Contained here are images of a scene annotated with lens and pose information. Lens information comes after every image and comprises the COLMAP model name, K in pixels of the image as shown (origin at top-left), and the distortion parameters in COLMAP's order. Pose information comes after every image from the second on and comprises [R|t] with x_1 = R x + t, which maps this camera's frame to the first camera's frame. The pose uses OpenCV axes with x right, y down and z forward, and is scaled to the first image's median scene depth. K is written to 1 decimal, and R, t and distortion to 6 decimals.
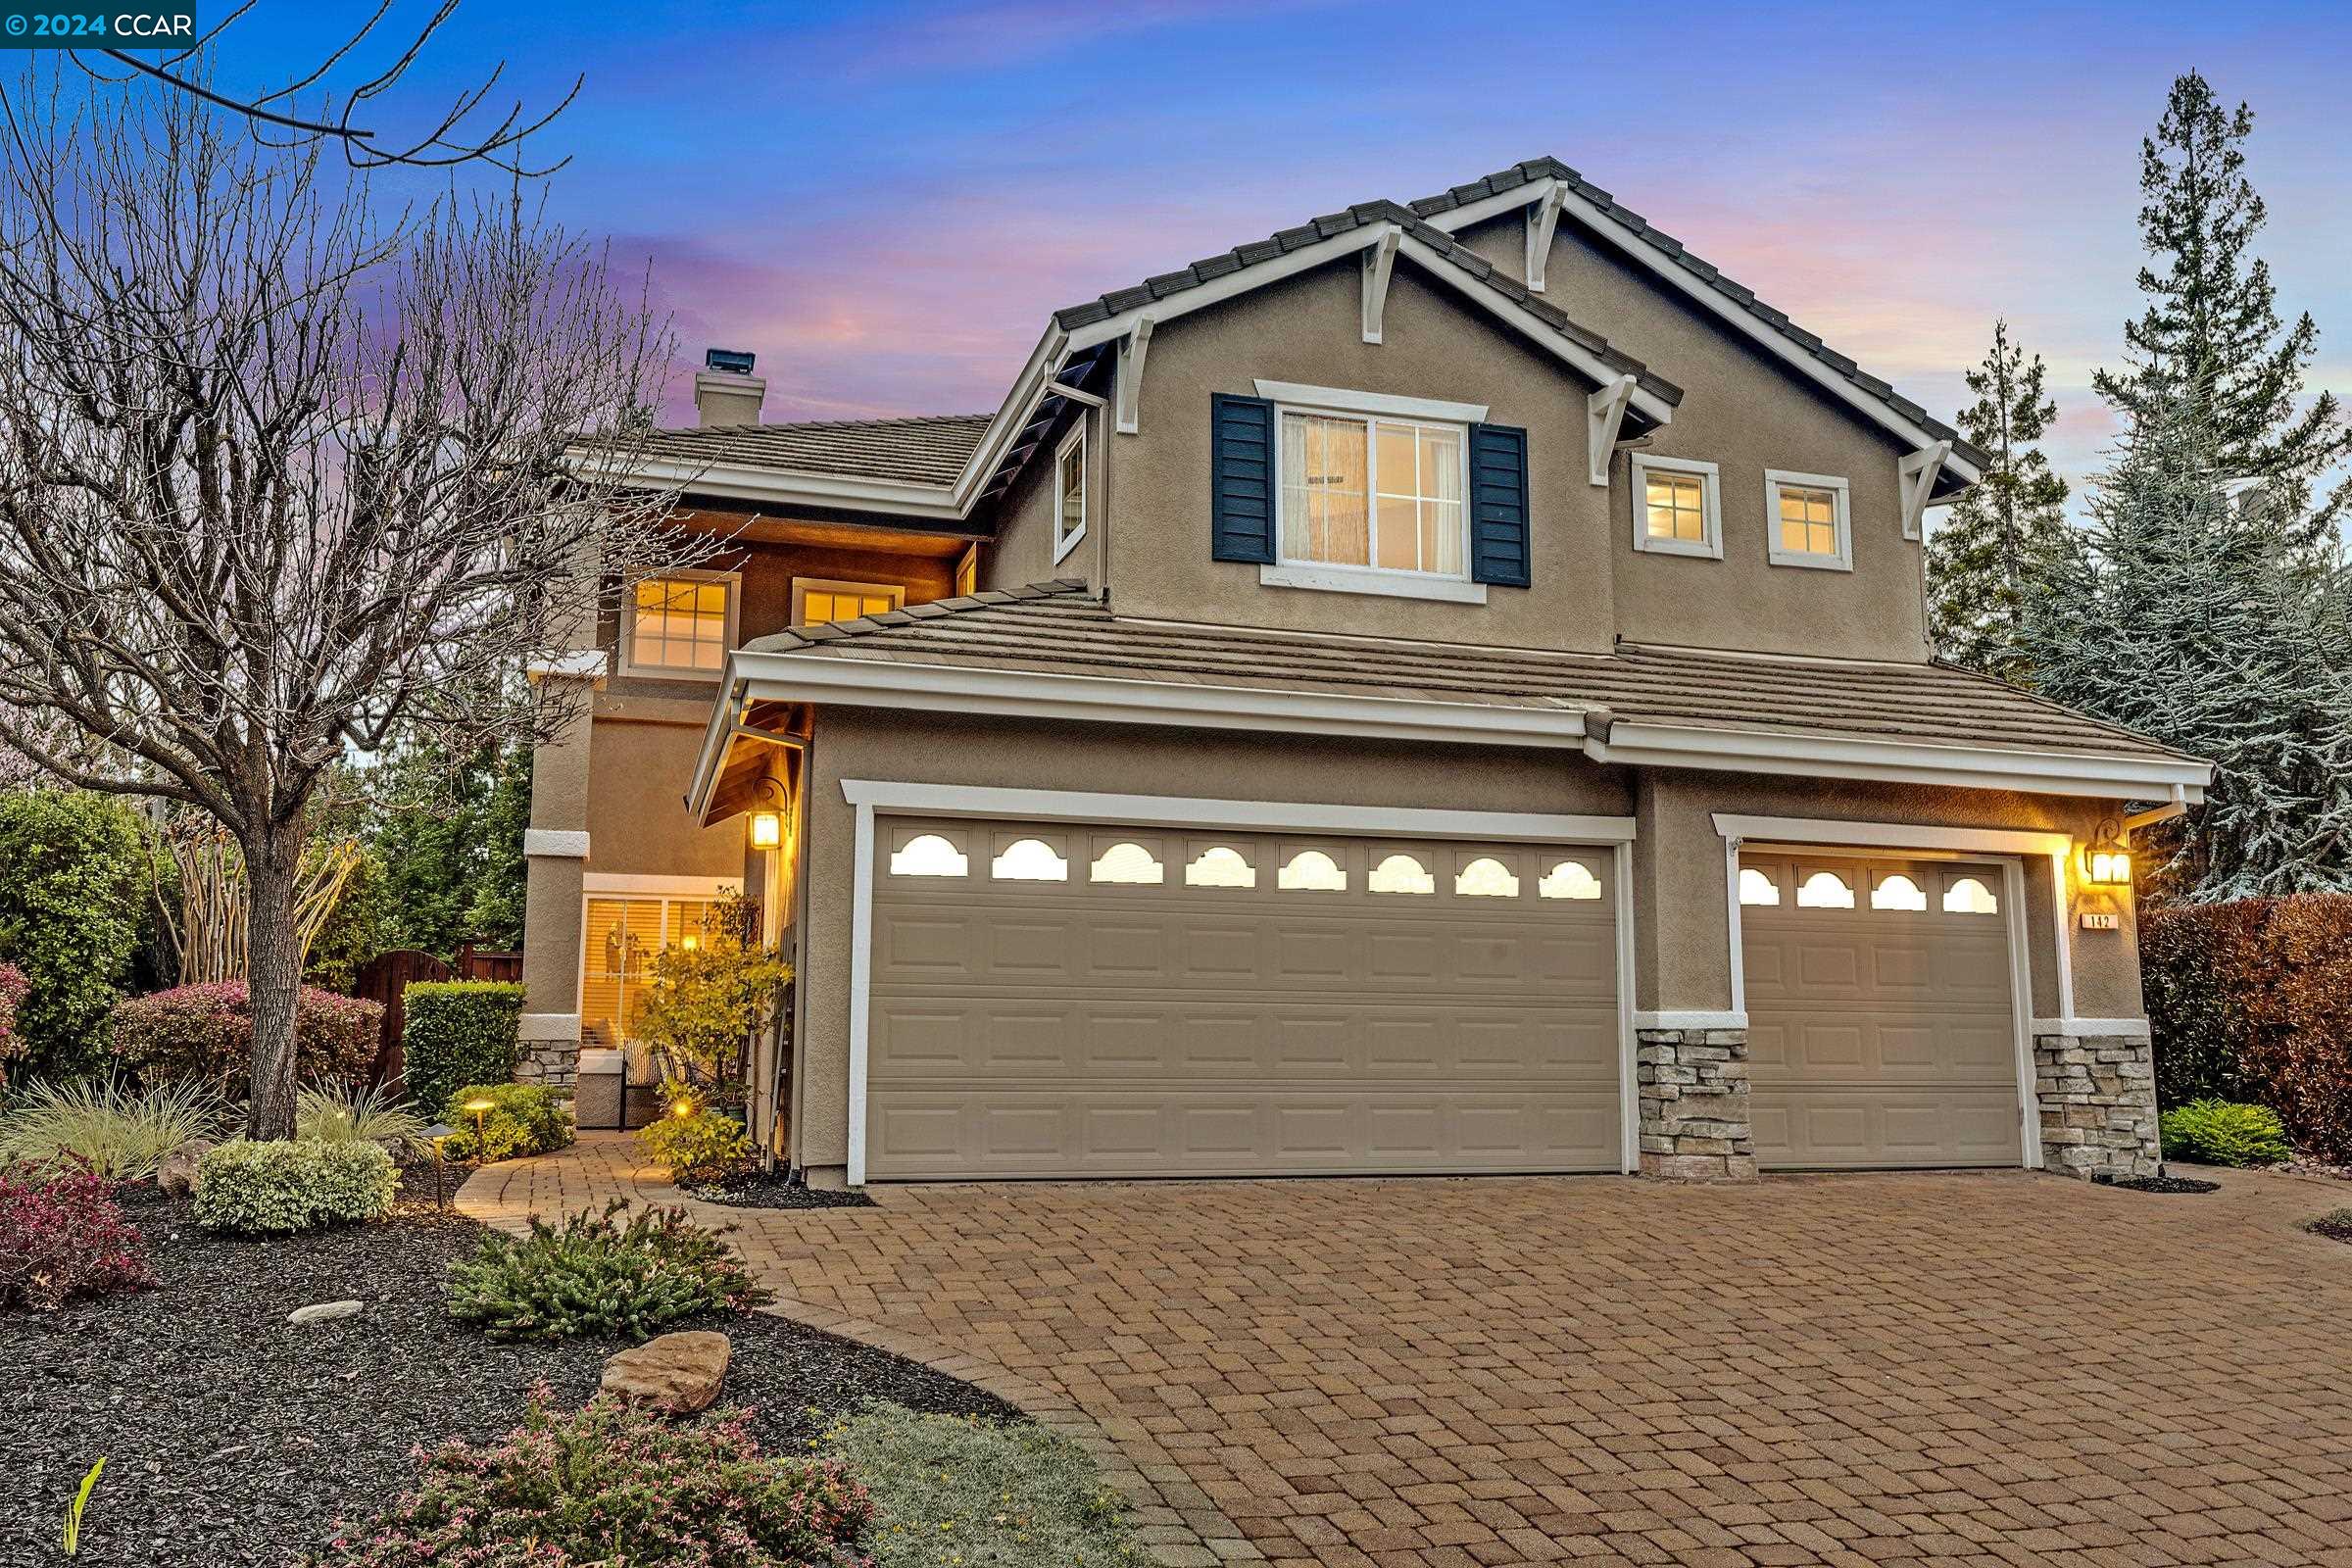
lens RADIAL K [[1841.3, 0, 1176.0], [0, 1841.3, 784.0], [0, 0, 1]] dist [-0.000248, -0.002245]
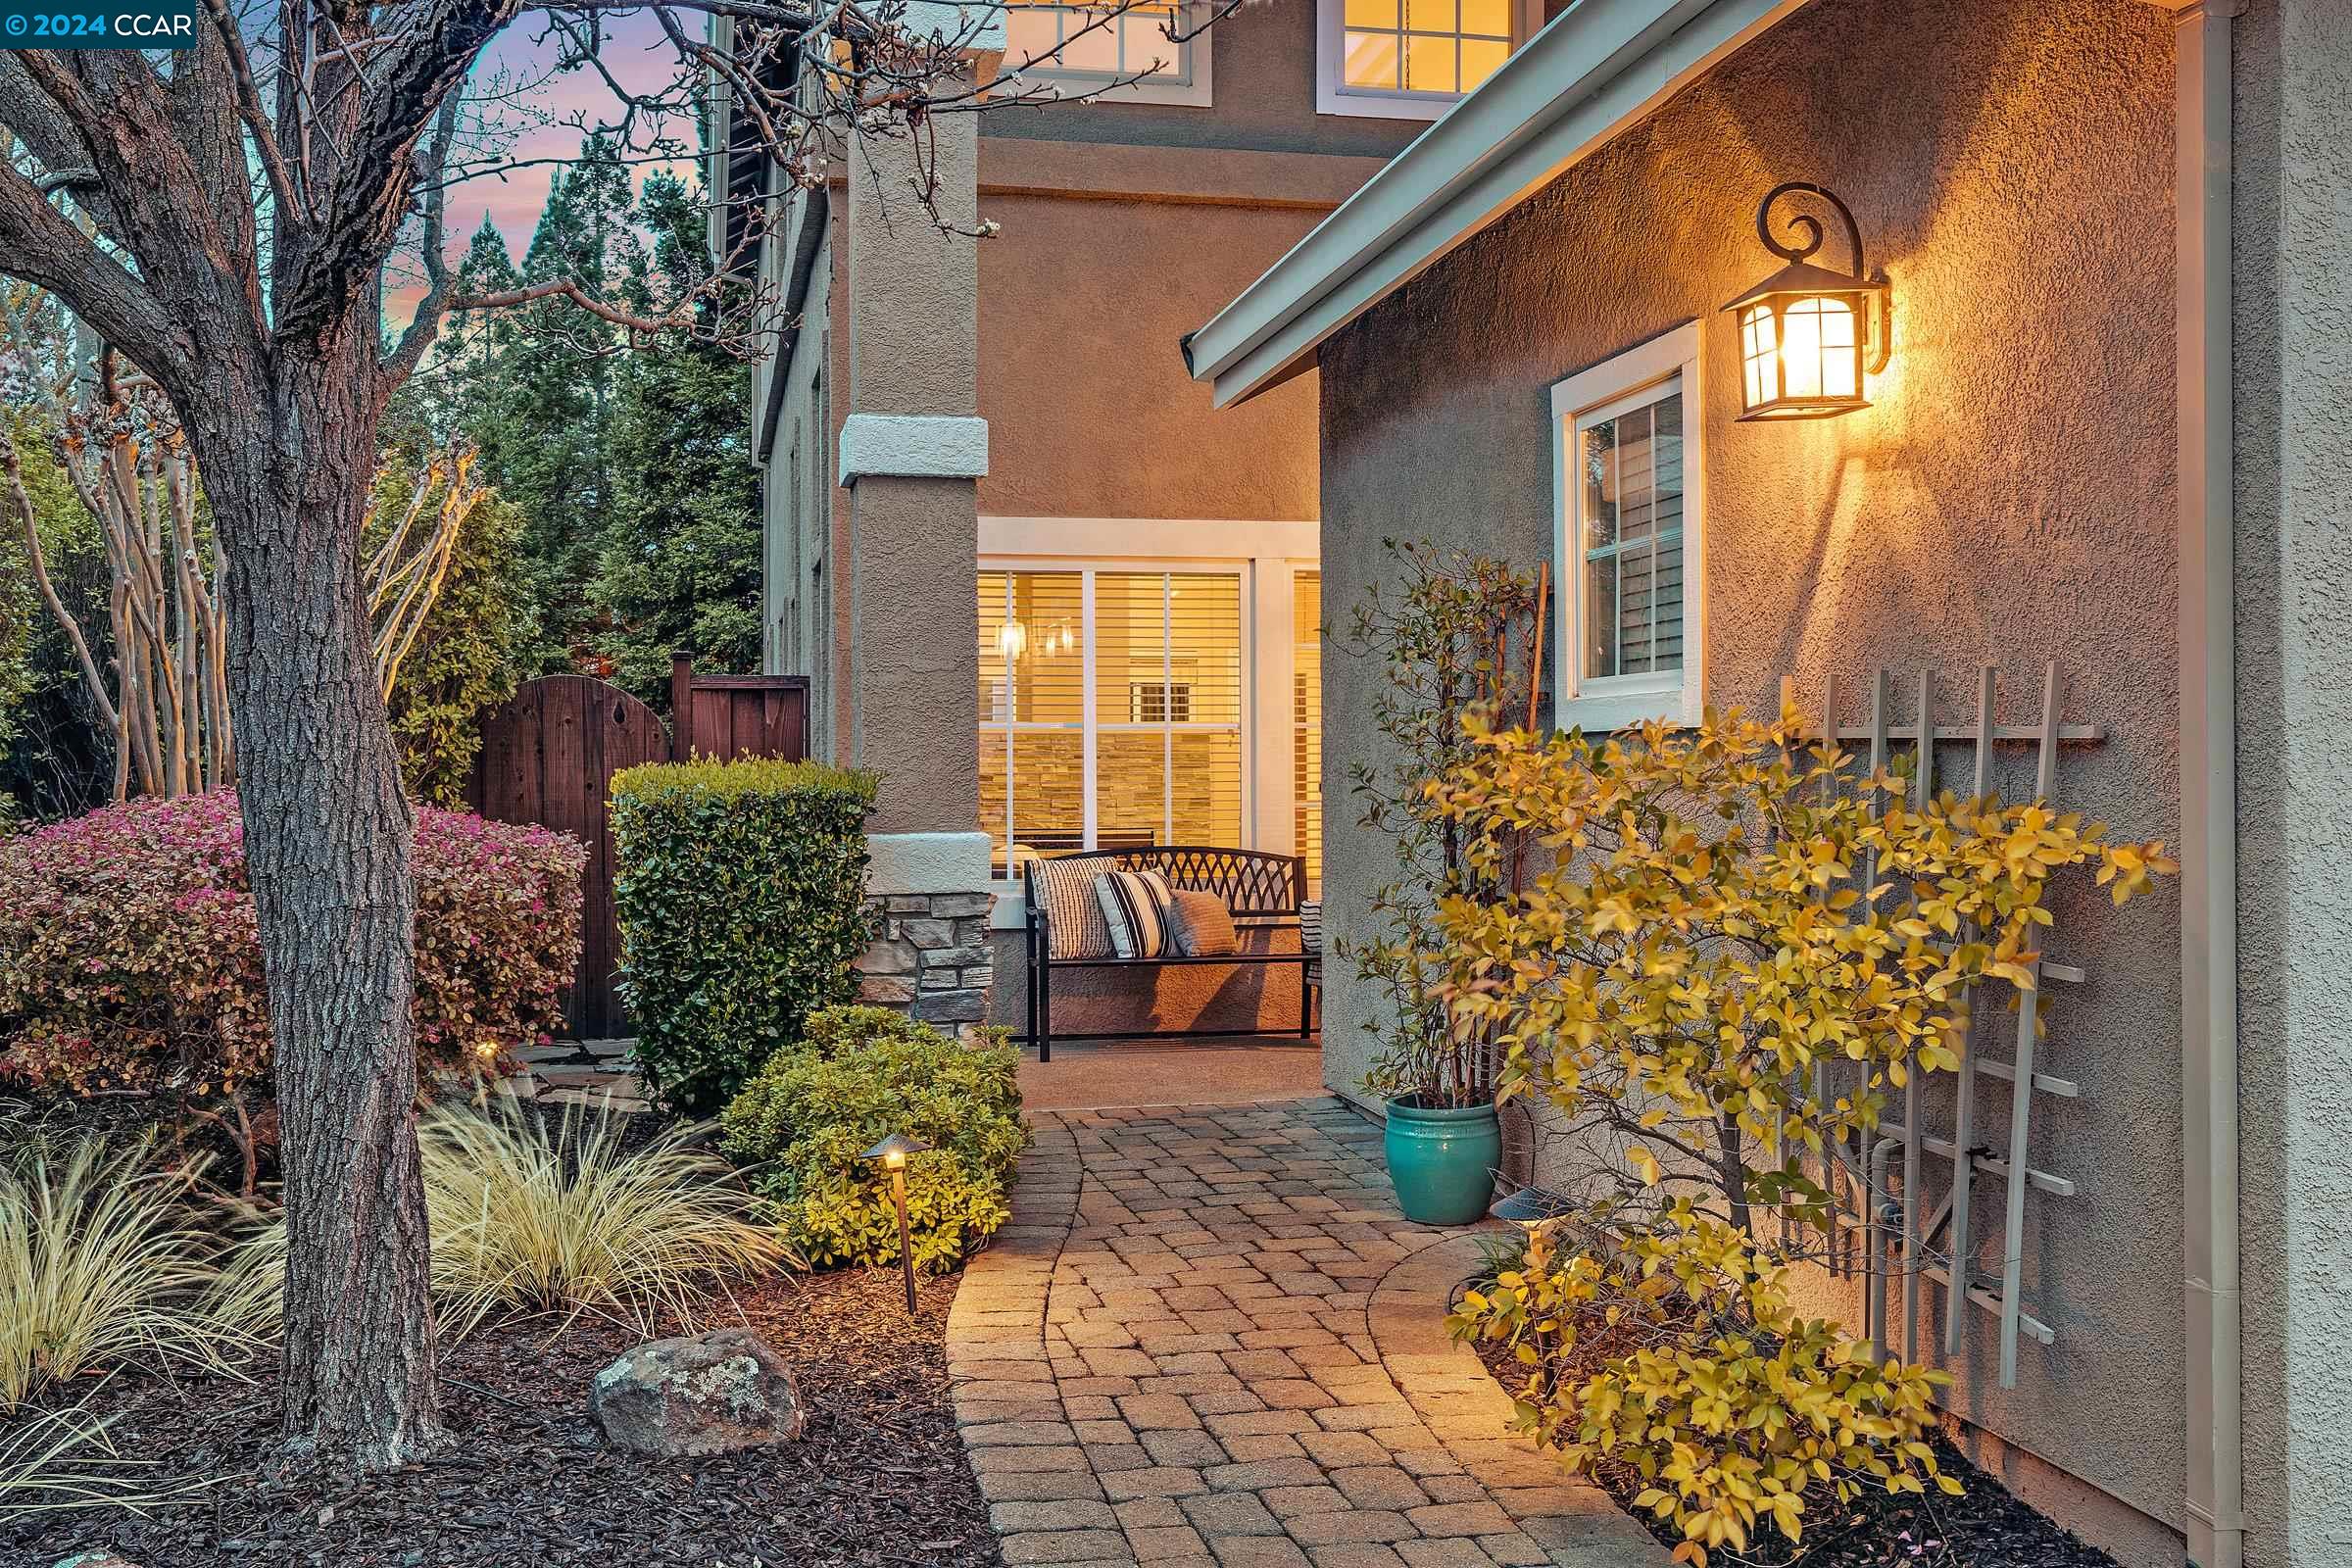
lens RADIAL K [[2378.8, 0, 1176.0], [0, 2378.8, 784.0], [0, 0, 1]] dist [0.005433, 0.009311]
pose [[0.994028, -0.006675, -0.108923, -0.222245], [0.024052, 0.986984, 0.159010, 0.023697], [0.106444, -0.160680, 0.981250, 0.455881]]
